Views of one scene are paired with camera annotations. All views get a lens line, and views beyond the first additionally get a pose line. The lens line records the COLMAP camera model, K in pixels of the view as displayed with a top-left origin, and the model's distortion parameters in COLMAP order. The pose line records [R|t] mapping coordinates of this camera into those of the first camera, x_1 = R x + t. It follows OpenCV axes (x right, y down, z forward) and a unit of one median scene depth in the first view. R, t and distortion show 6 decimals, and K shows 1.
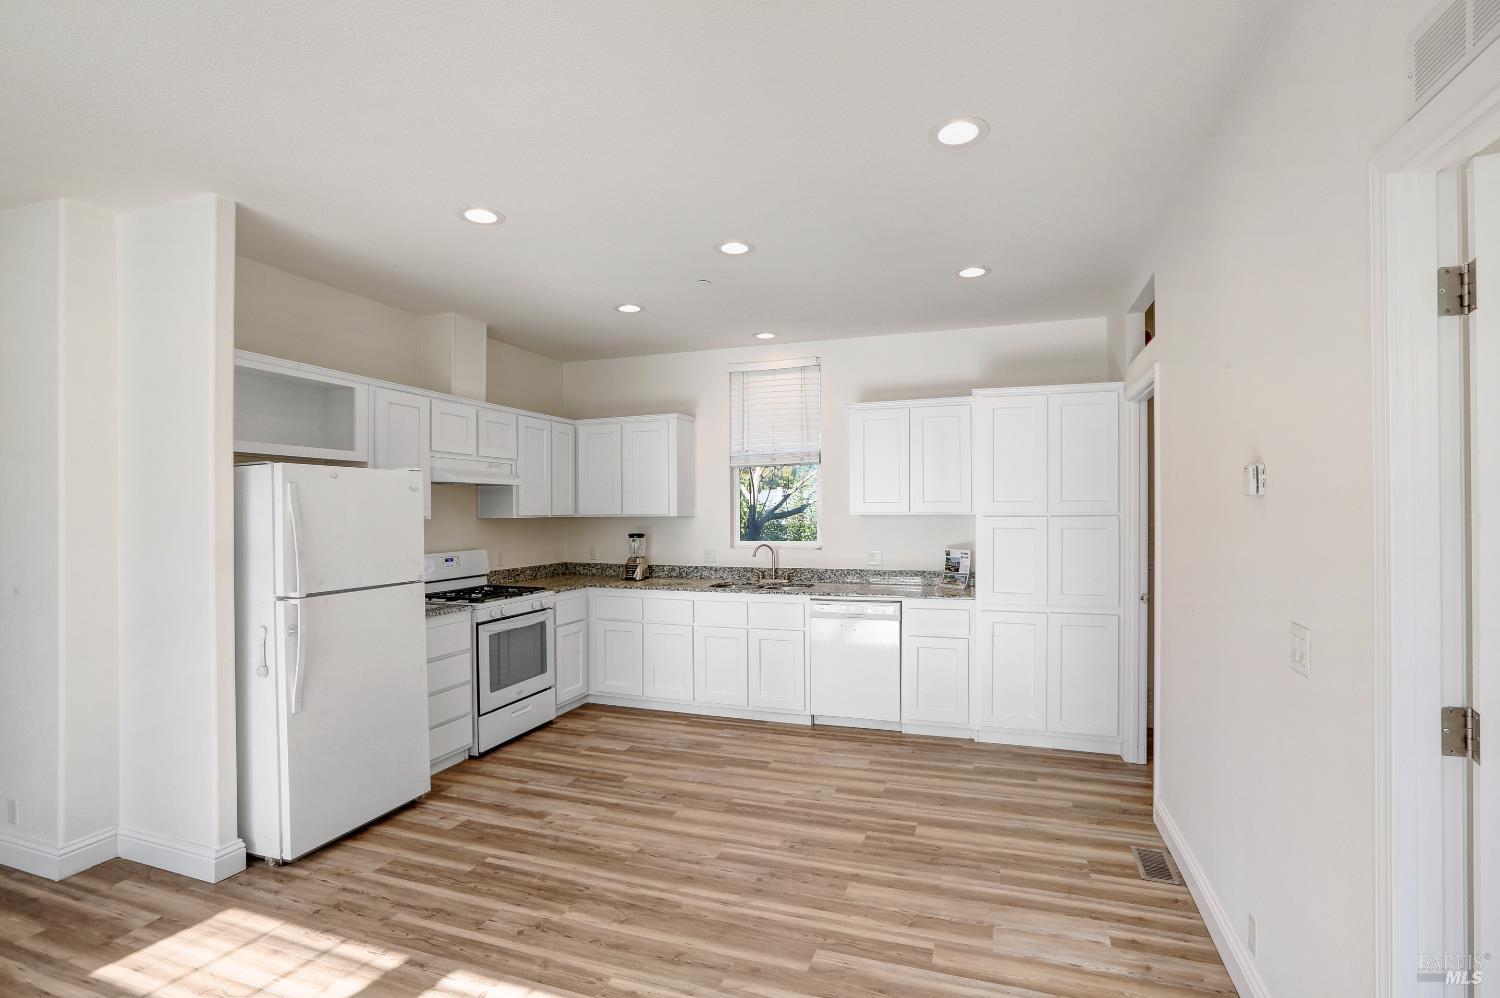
lens RADIAL K [[686.5, 0, 713.8], [0, 686.5, 505.0], [0, 0, 1]] dist [-0.041228, 0.013938]
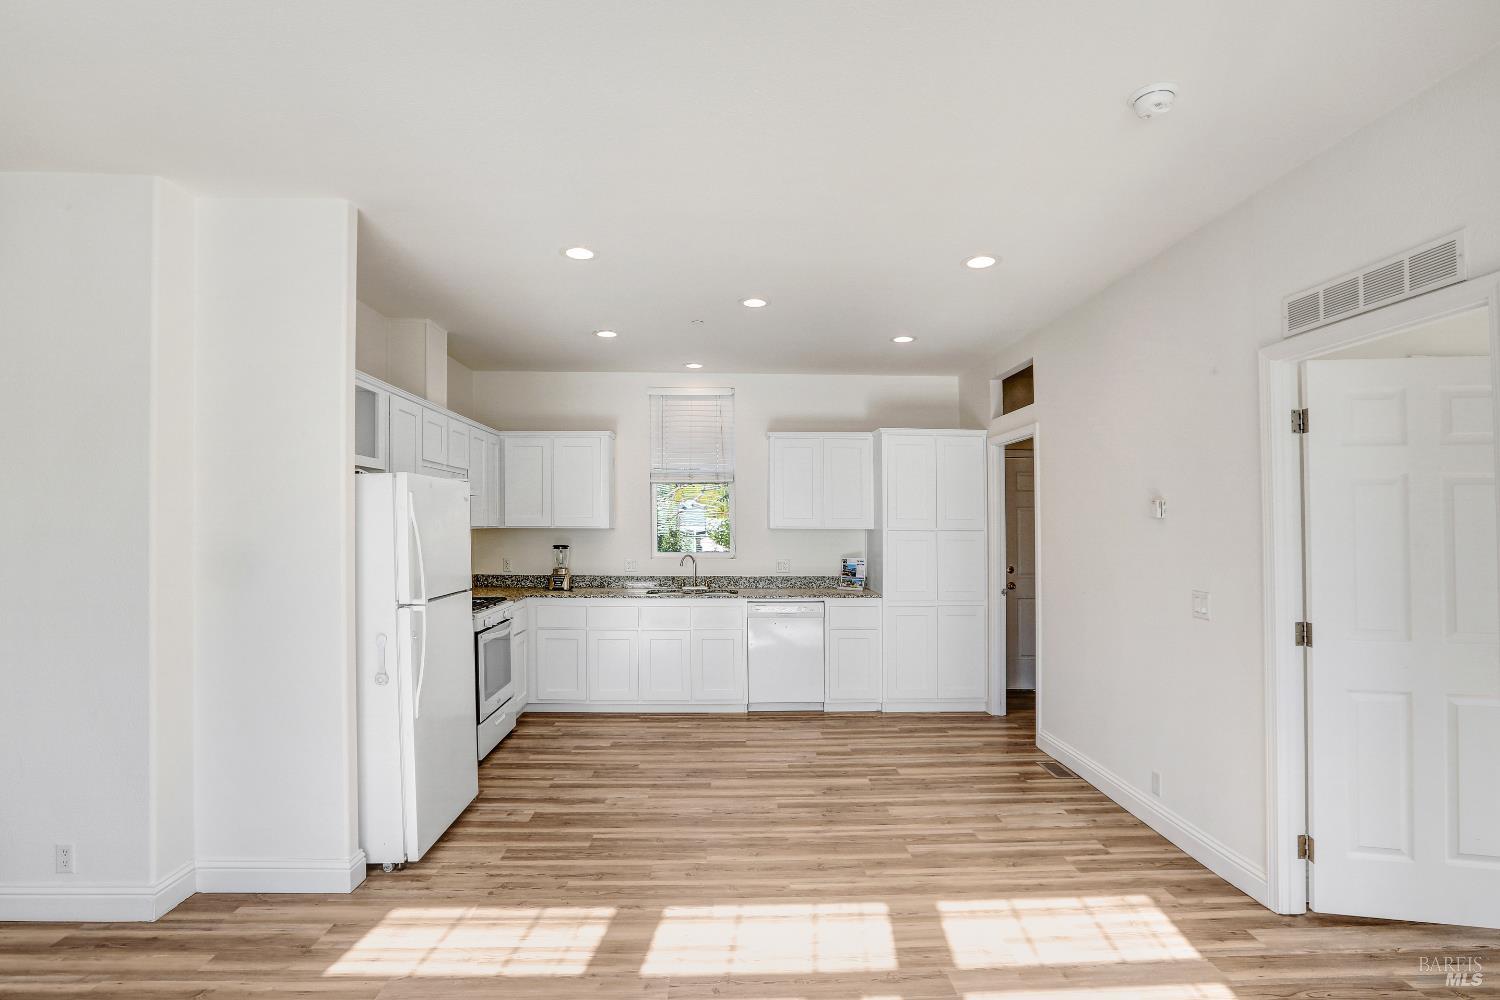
lens RADIAL K [[709.2, 0, 721.5], [0, 709.2, 509.0], [0, 0, 1]] dist [-0.047276, 0.017167]
pose [[0.932583, 0.018573, 0.360477, -0.414433], [-0.013422, 0.999769, -0.016788, 0.003510], [-0.360705, 0.010818, 0.932617, -0.112094]]
